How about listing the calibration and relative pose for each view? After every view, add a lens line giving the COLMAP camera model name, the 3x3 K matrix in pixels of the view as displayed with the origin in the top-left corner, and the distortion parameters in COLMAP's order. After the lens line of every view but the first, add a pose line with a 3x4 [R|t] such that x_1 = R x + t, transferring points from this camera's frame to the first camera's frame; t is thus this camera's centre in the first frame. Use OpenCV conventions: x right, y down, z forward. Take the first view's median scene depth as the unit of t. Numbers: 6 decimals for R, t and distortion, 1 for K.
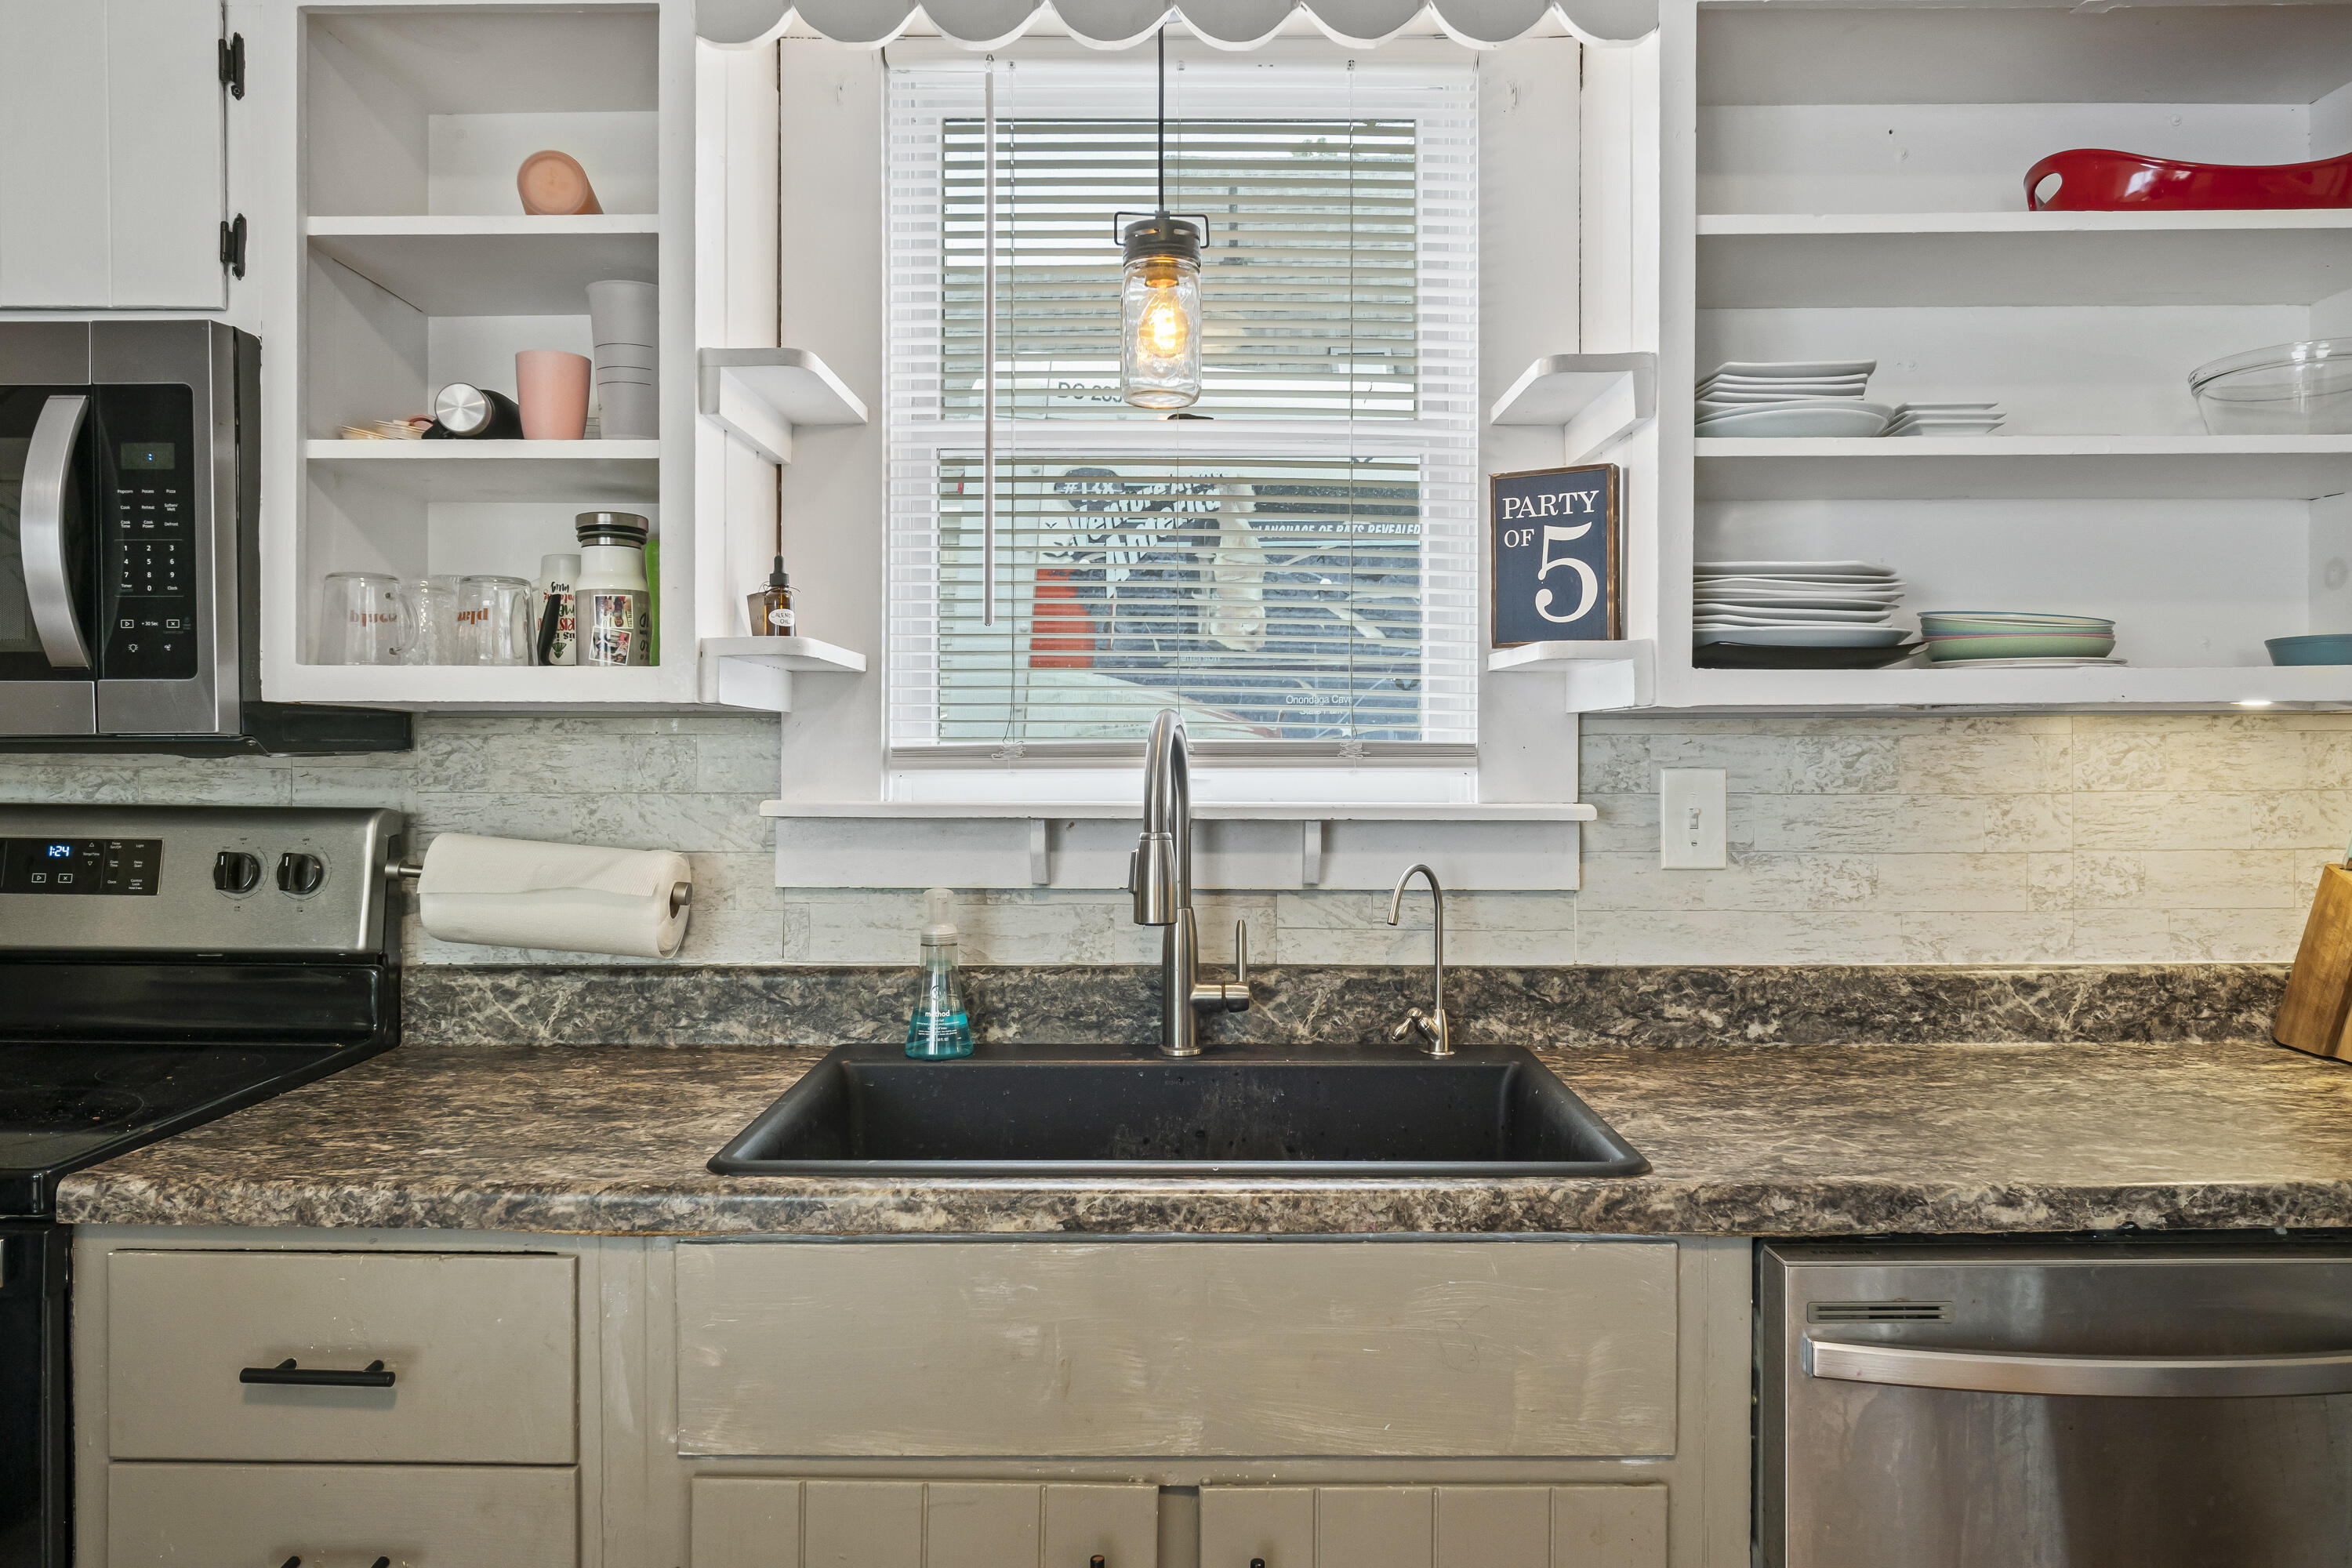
lens RADIAL K [[1648.8, 0, 1194.3], [0, 1648.8, 773.8], [0, 0, 1]] dist [0.000555, 0.002715]
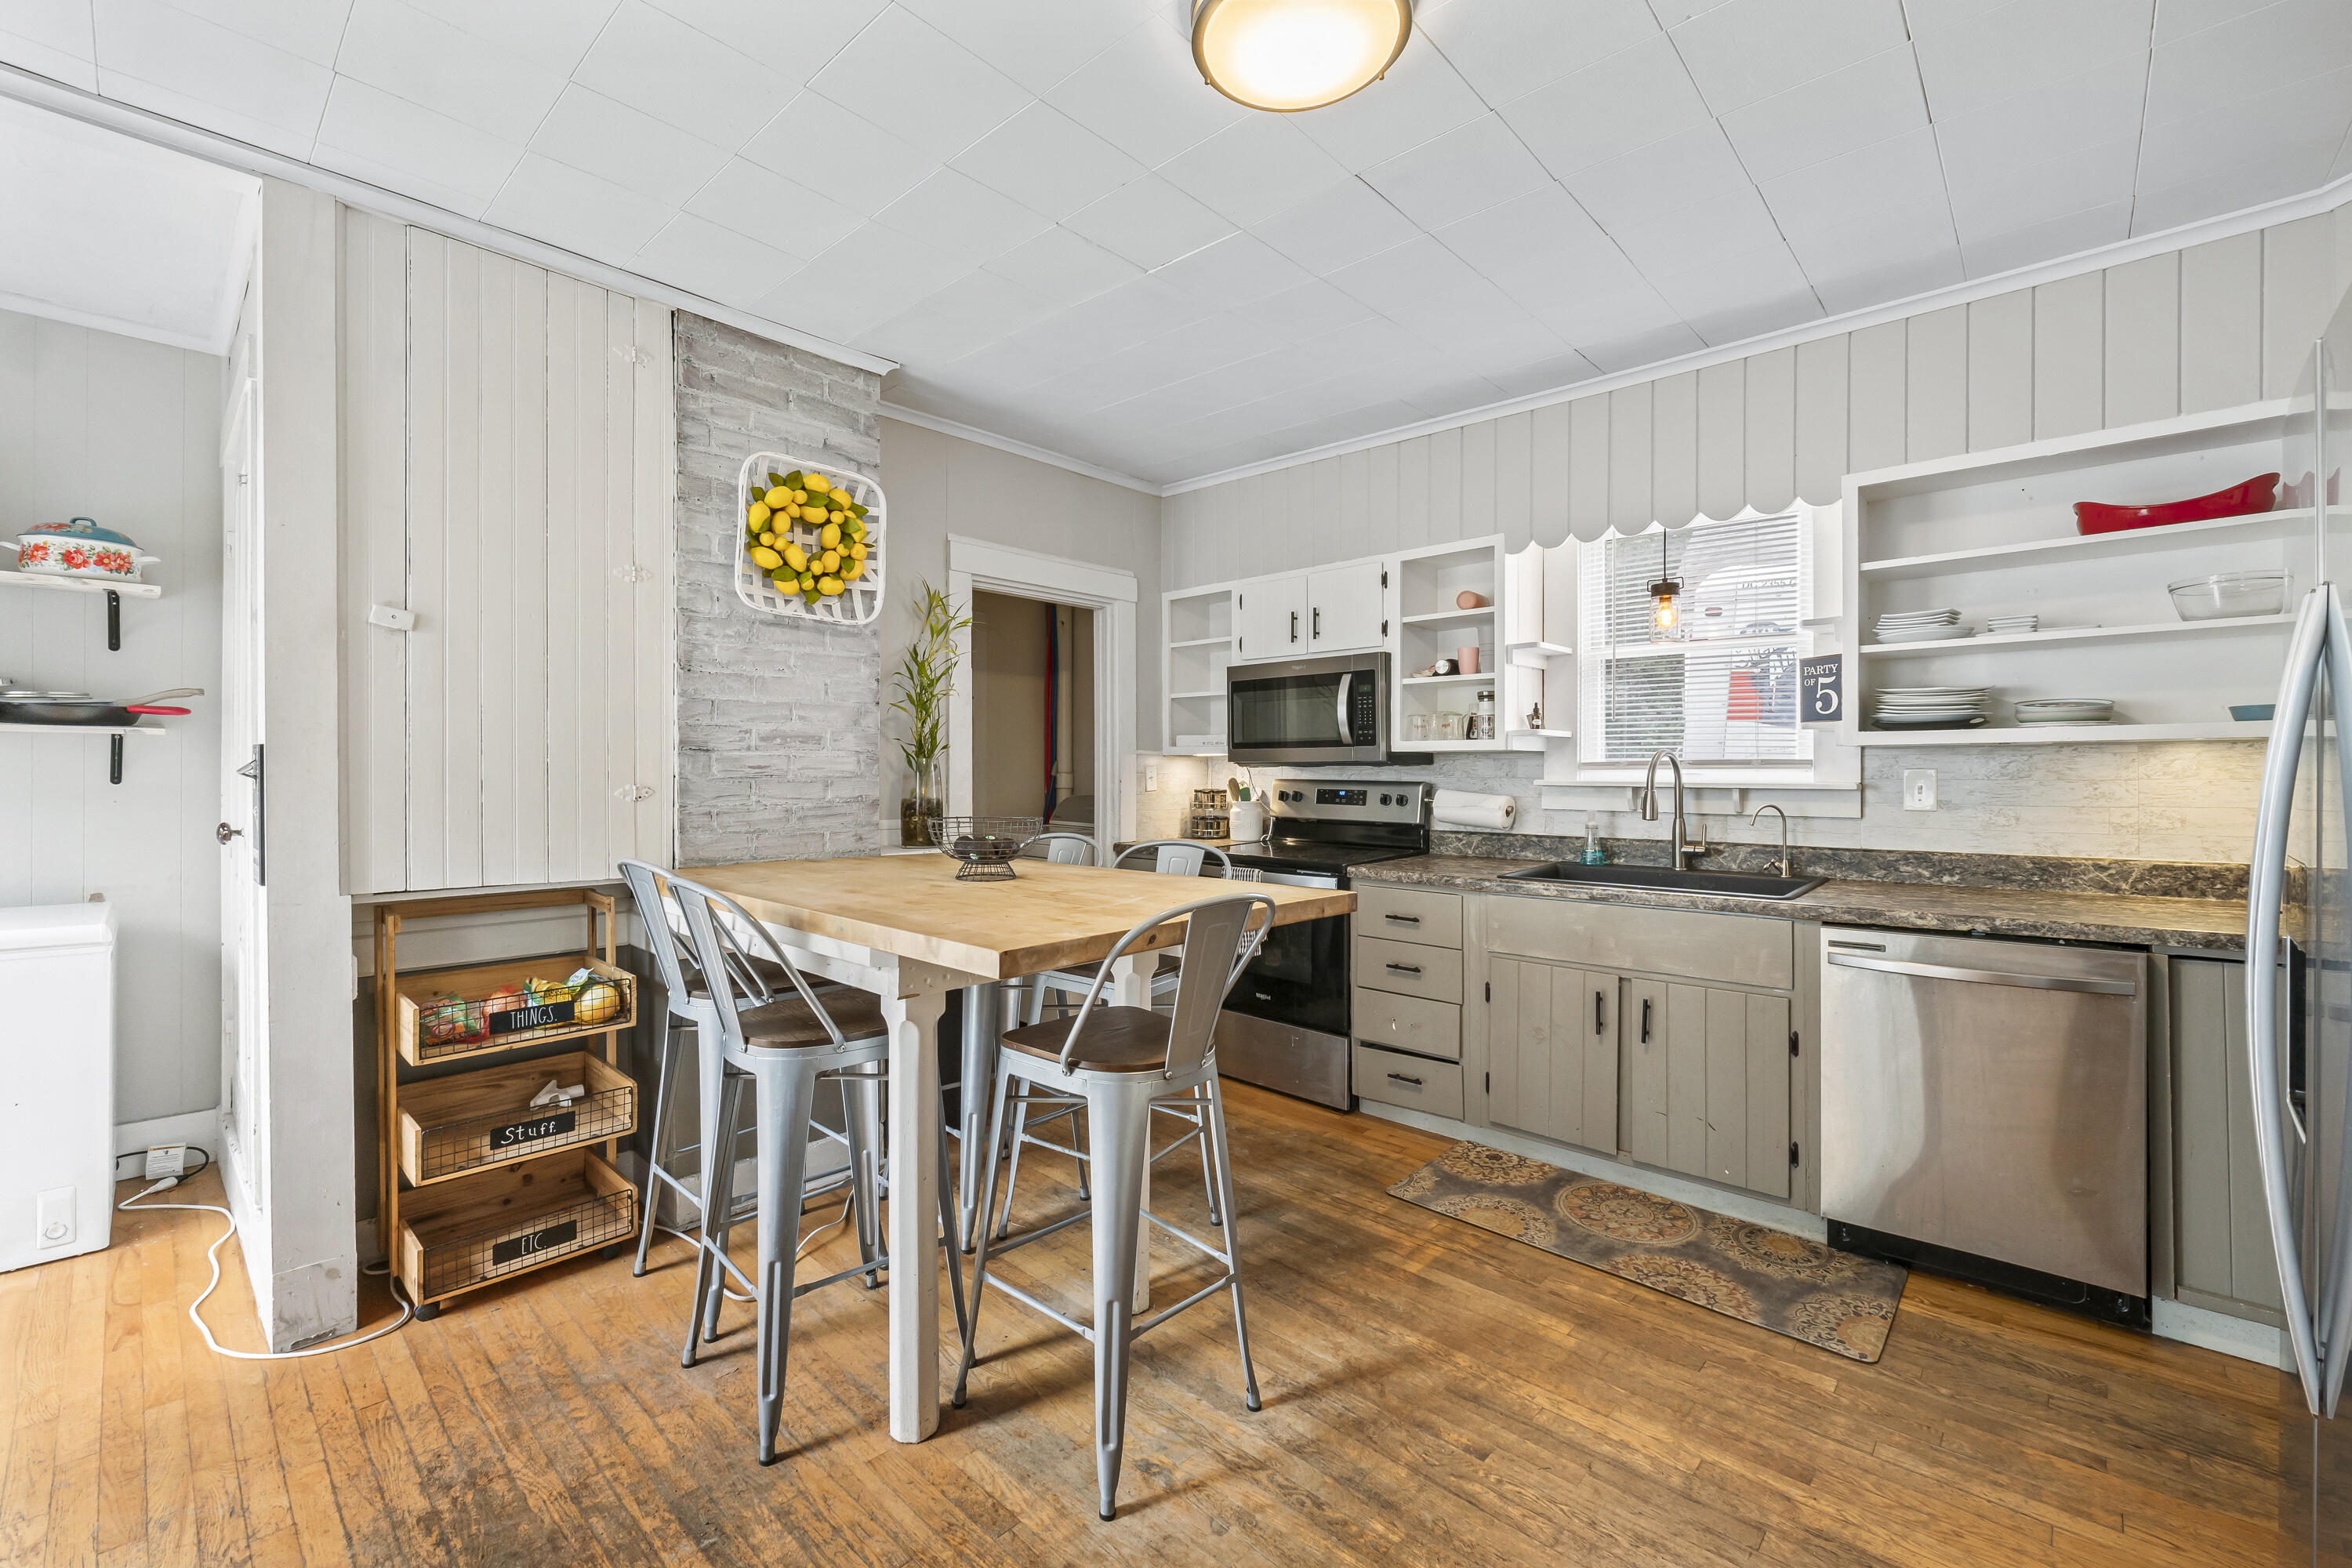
lens RADIAL K [[966.4, 0, 1188.5], [0, 966.4, 772.6], [0, 0, 1]] dist [-0.002096, -0.000059]
pose [[0.743116, 0.000049, -0.669162, 0.460864], [-0.001370, 0.999998, -0.001448, 0.005740], [0.669161, 0.001993, 0.743115, -0.771465]]
